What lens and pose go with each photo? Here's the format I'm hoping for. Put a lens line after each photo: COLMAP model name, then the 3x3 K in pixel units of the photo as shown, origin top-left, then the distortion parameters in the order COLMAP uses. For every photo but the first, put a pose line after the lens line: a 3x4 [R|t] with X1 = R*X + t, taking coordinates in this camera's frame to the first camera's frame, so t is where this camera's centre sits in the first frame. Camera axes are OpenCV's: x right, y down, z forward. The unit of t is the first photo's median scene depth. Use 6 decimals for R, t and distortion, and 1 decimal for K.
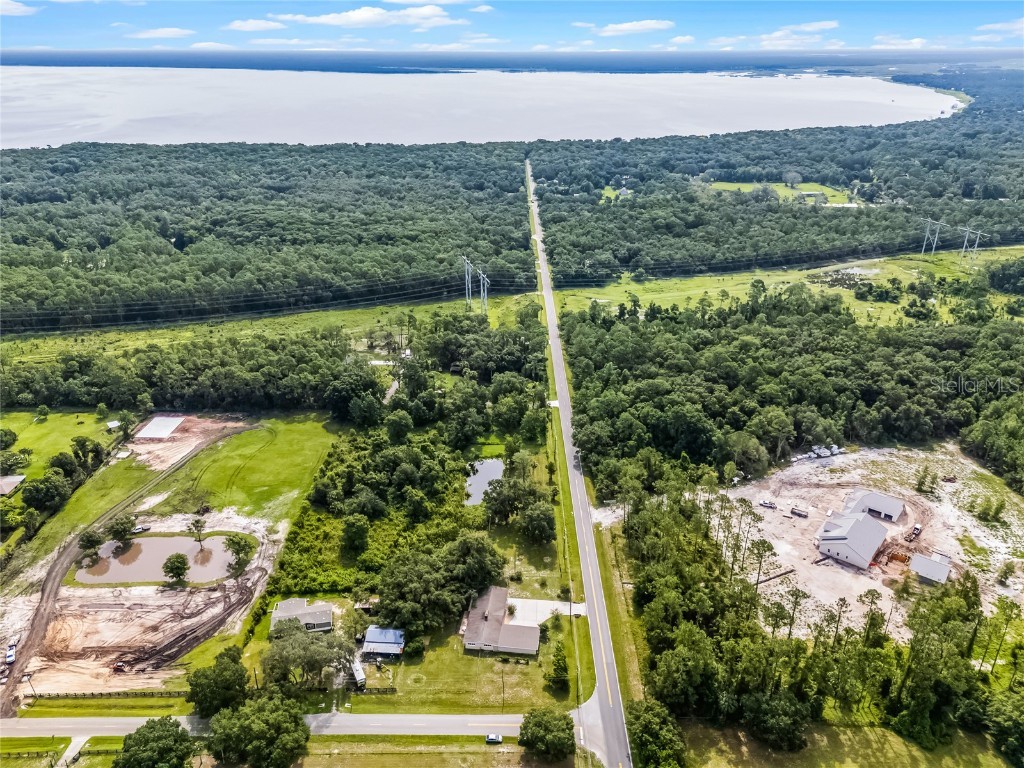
lens RADIAL K [[751.2, 0, 510.1], [0, 751.2, 385.9], [0, 0, 1]] dist [0.073341, -0.068296]
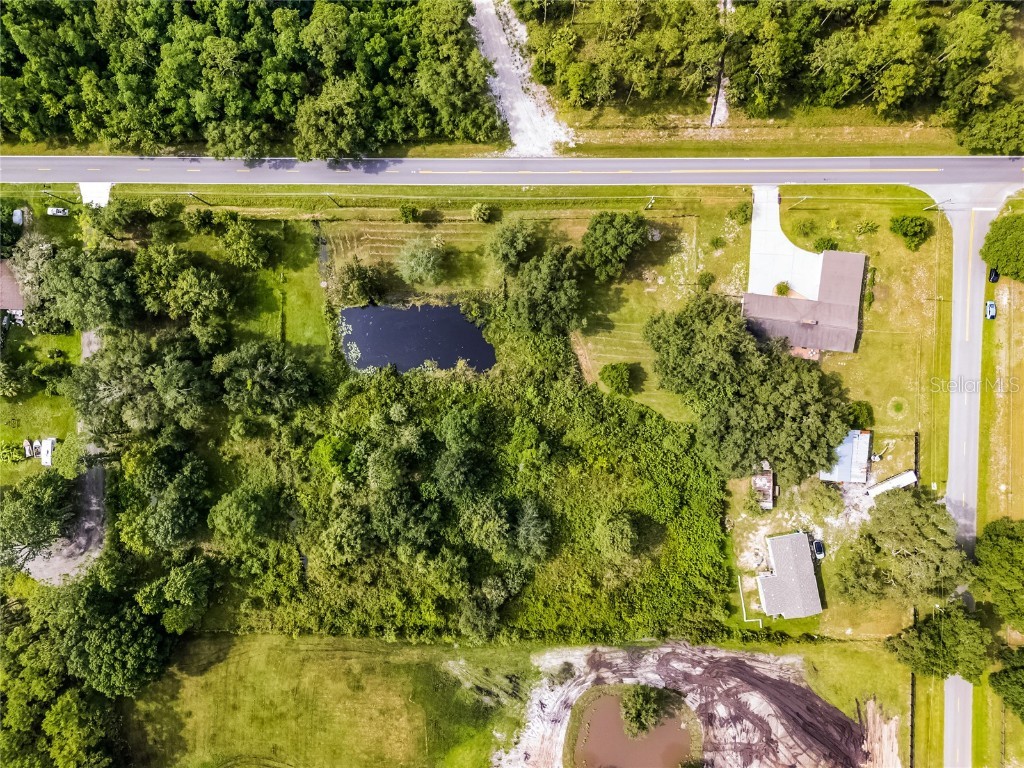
lens RADIAL K [[750.1, 0, 512.0], [0, 750.1, 384.0], [0, 0, 1]] dist [0.092894, -0.104993]
pose [[0.006040, -0.999927, -0.010430, -0.078213], [0.427695, -0.006845, 0.903897, -0.440902], [-0.903903, -0.009920, 0.427623, 0.874052]]
